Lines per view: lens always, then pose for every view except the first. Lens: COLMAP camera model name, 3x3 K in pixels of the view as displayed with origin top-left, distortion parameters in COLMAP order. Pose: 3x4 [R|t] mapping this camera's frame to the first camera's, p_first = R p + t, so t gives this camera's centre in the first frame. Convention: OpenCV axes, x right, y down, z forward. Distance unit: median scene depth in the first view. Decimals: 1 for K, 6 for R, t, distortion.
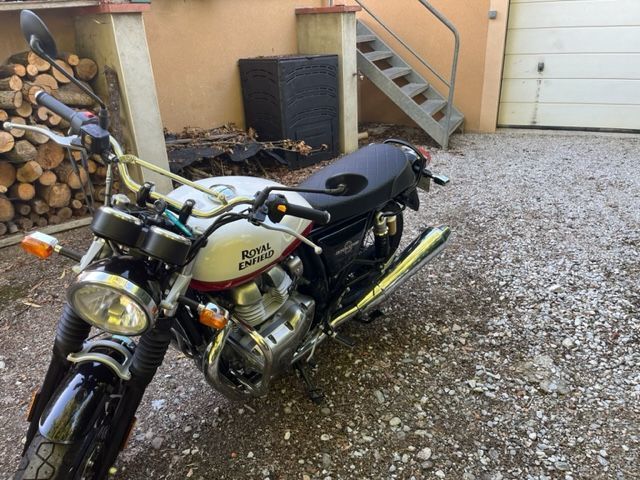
lens RADIAL K [[492.9, 0, 329.3], [0, 492.9, 239.7], [0, 0, 1]] dist [0.060218, -0.080219]
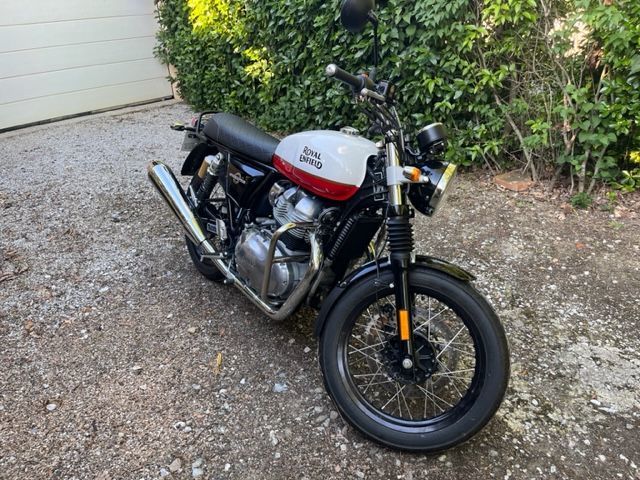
lens RADIAL K [[492.9, 0, 329.3], [0, 492.9, 239.7], [0, 0, 1]] dist [0.060218, -0.080219]
pose [[0.207275, -0.401739, 0.891988, -0.667275], [0.414111, 0.862101, 0.292050, -0.108601], [-0.886312, 0.308848, 0.345057, 0.301195]]
